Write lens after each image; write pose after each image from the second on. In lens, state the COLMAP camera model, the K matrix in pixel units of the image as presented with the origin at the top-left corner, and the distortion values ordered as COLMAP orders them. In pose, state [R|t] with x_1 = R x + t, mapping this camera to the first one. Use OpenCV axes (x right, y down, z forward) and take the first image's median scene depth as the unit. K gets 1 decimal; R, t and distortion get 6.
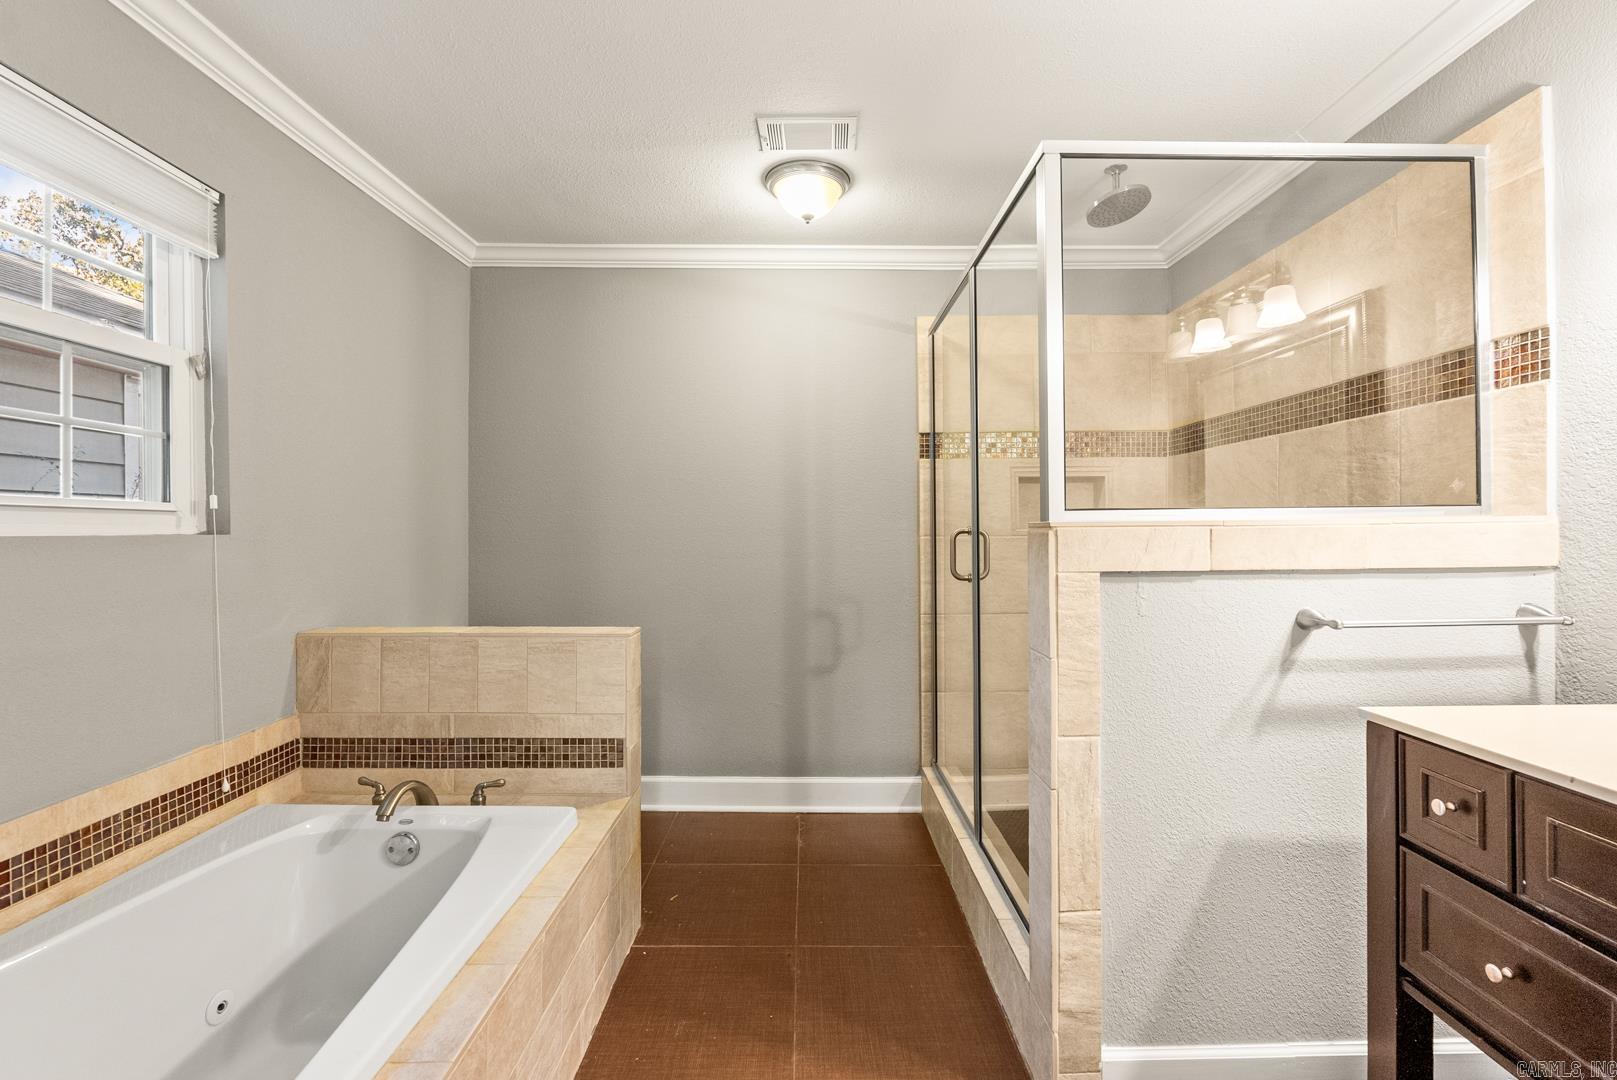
lens RADIAL K [[736.8, 0, 803.1], [0, 736.8, 534.1], [0, 0, 1]] dist [-0.009439, 0.001081]
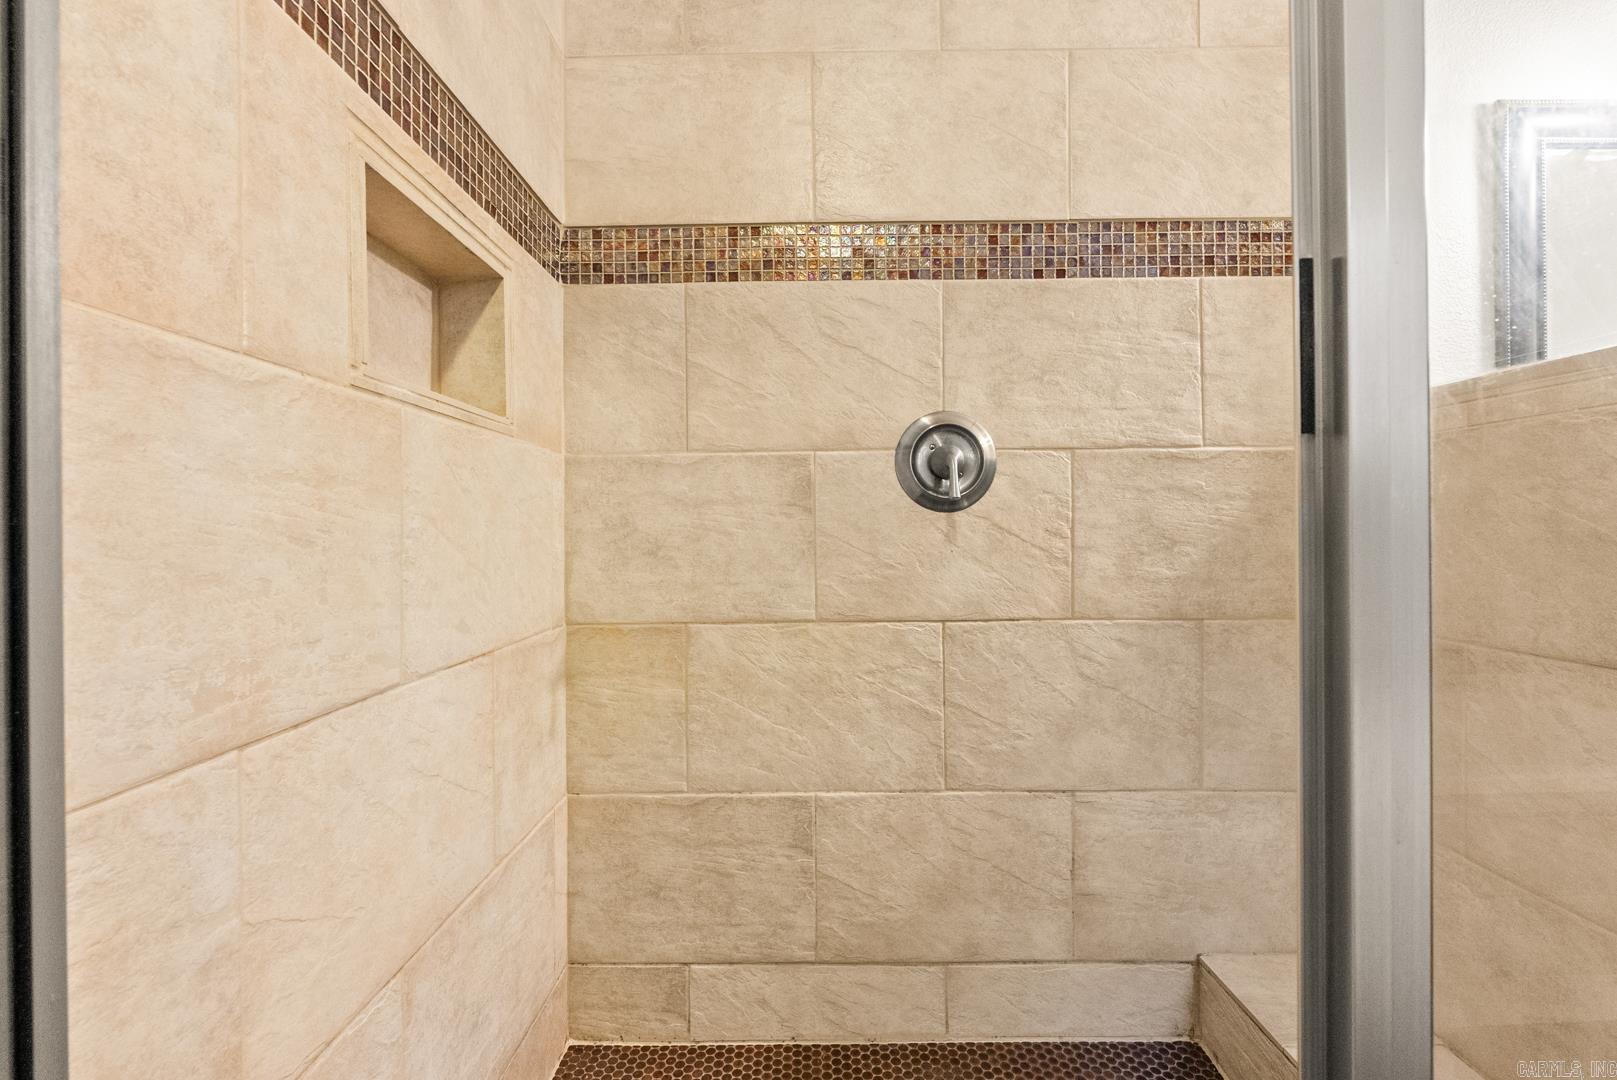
lens RADIAL K [[736.8, 0, 803.1], [0, 736.8, 534.1], [0, 0, 1]] dist [-0.009439, 0.001081]
pose [[0.018067, 0.005975, 0.999819, 0.058890], [0.008067, 0.999949, -0.006122, 0.080568], [-0.999804, 0.008176, 0.018018, 1.227703]]
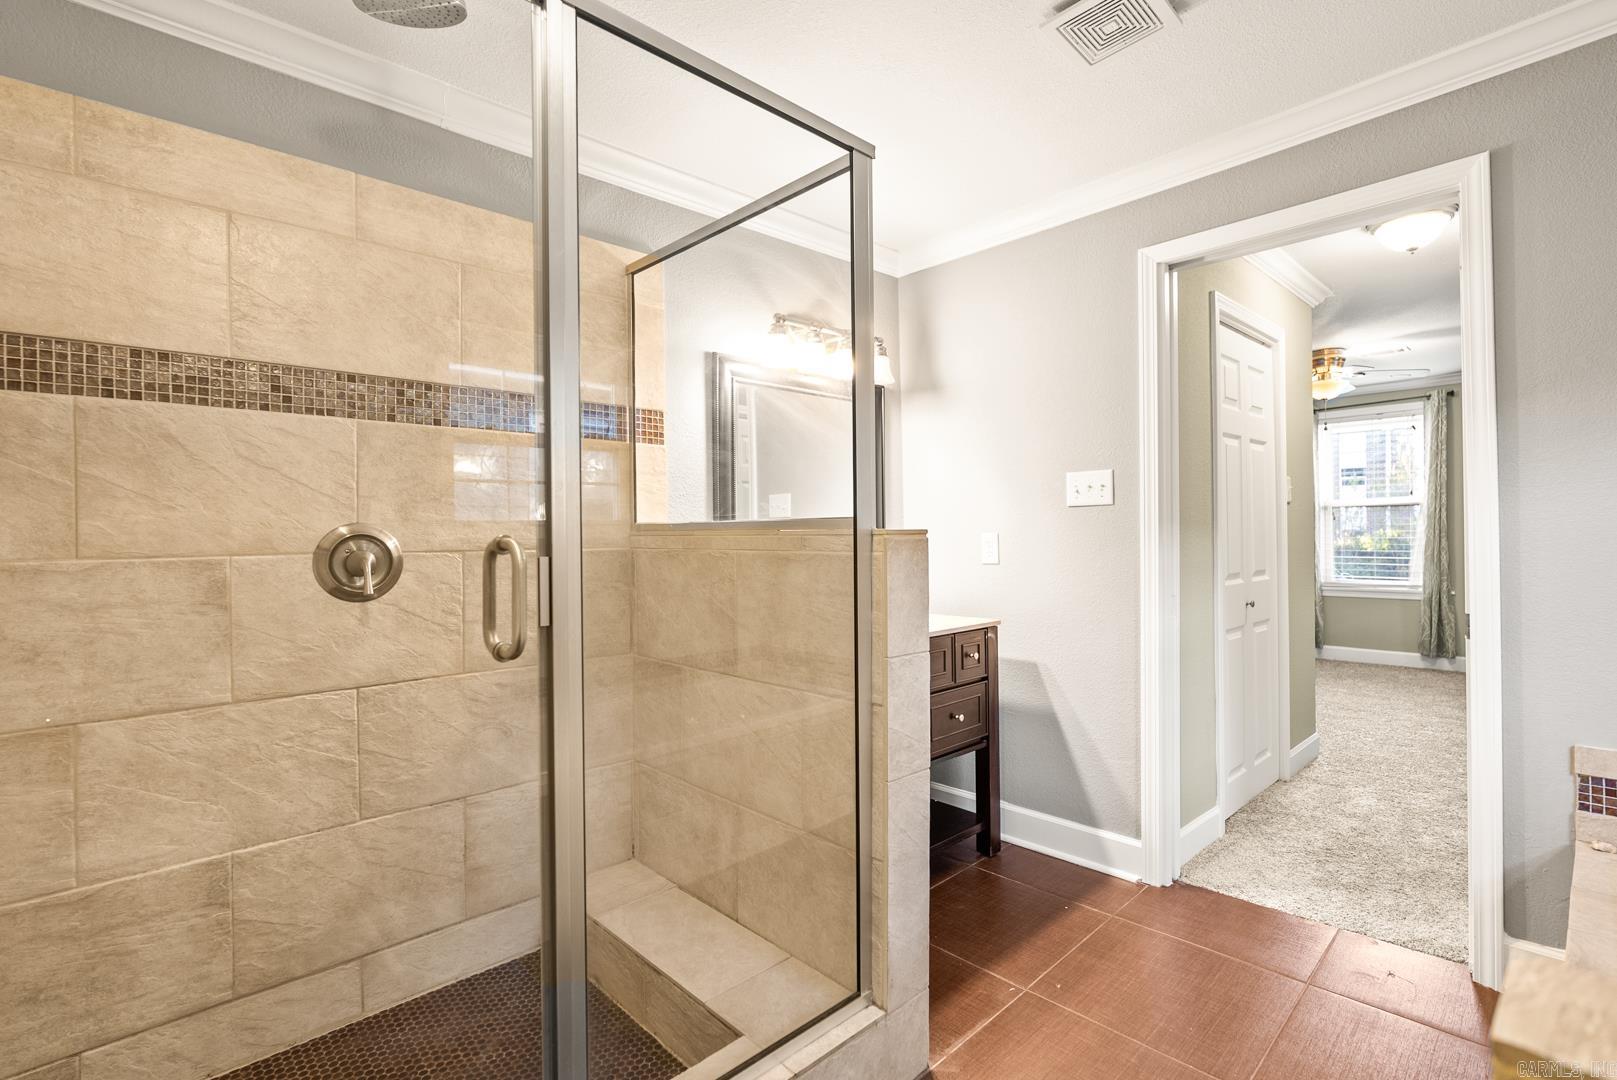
lens RADIAL K [[736.8, 0, 803.1], [0, 736.8, 534.1], [0, 0, 1]] dist [-0.009439, 0.001081]
pose [[-0.667644, 0.008024, 0.744438, -0.243389], [0.011675, 0.999932, -0.000307, -0.014063], [-0.744389, 0.008486, -0.667692, 1.294181]]
